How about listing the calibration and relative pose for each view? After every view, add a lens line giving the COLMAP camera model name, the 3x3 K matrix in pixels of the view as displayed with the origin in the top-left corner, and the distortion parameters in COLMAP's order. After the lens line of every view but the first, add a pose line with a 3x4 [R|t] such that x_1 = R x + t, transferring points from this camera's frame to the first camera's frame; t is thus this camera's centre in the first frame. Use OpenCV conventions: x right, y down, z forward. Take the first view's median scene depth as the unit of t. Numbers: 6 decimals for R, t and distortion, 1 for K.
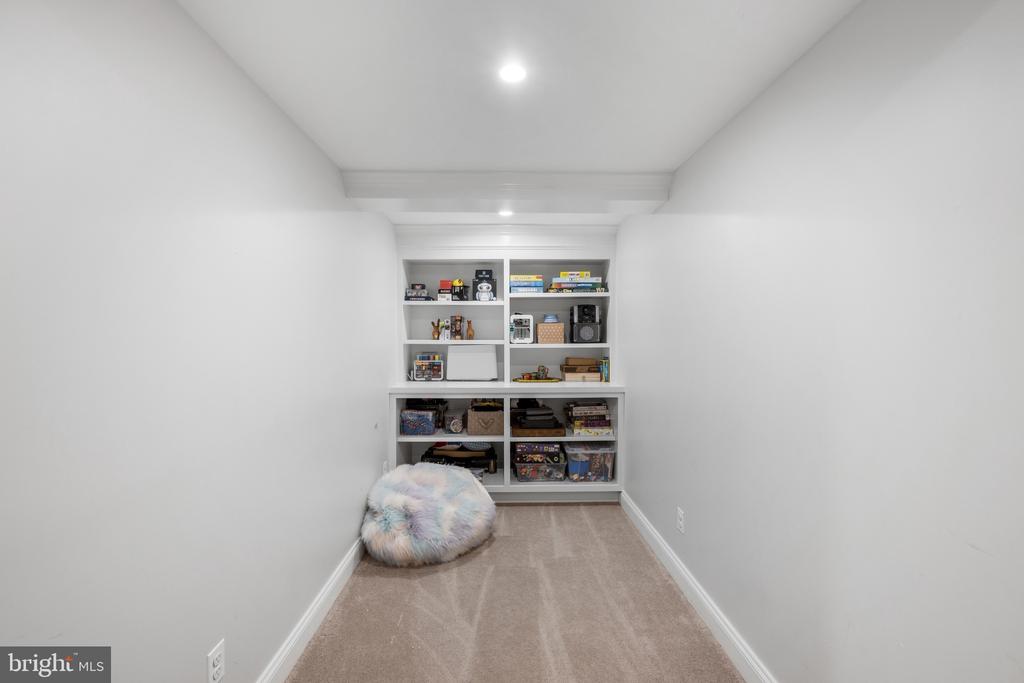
lens RADIAL K [[407.0, 0, 512.6], [0, 407.0, 337.8], [0, 0, 1]] dist [0.002063, 0.000021]
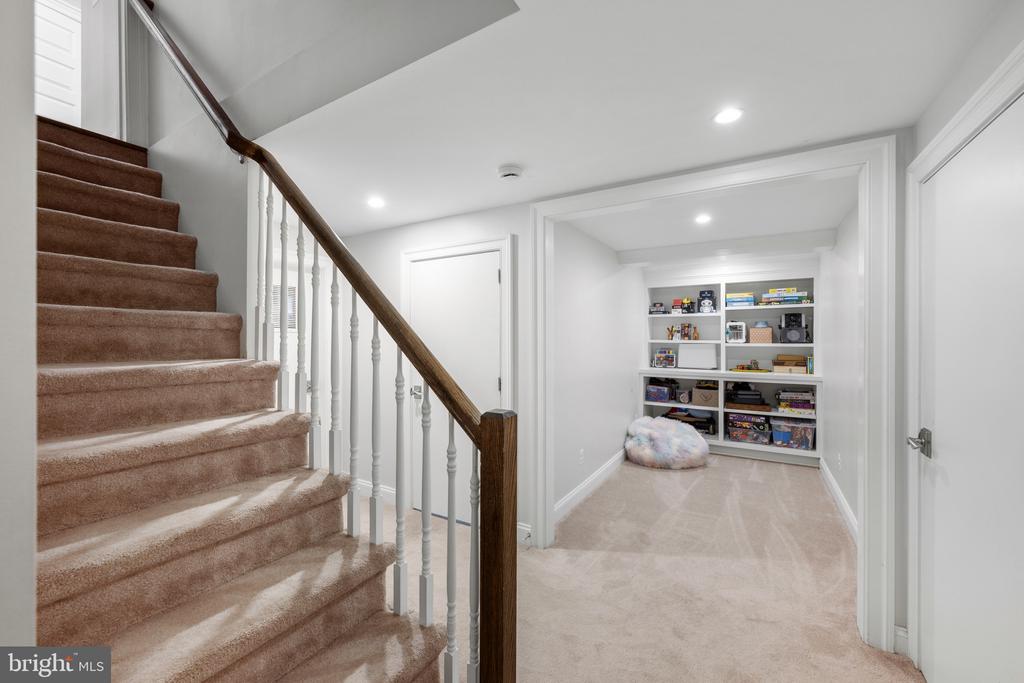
lens RADIAL K [[407.0, 0, 512.6], [0, 407.0, 337.8], [0, 0, 1]] dist [0.002063, 0.000021]
pose [[0.841534, 0.004036, -0.540189, 0.133415], [-0.005654, 0.999983, -0.001337, 0.002432], [0.540175, 0.004179, 0.841543, -0.575965]]
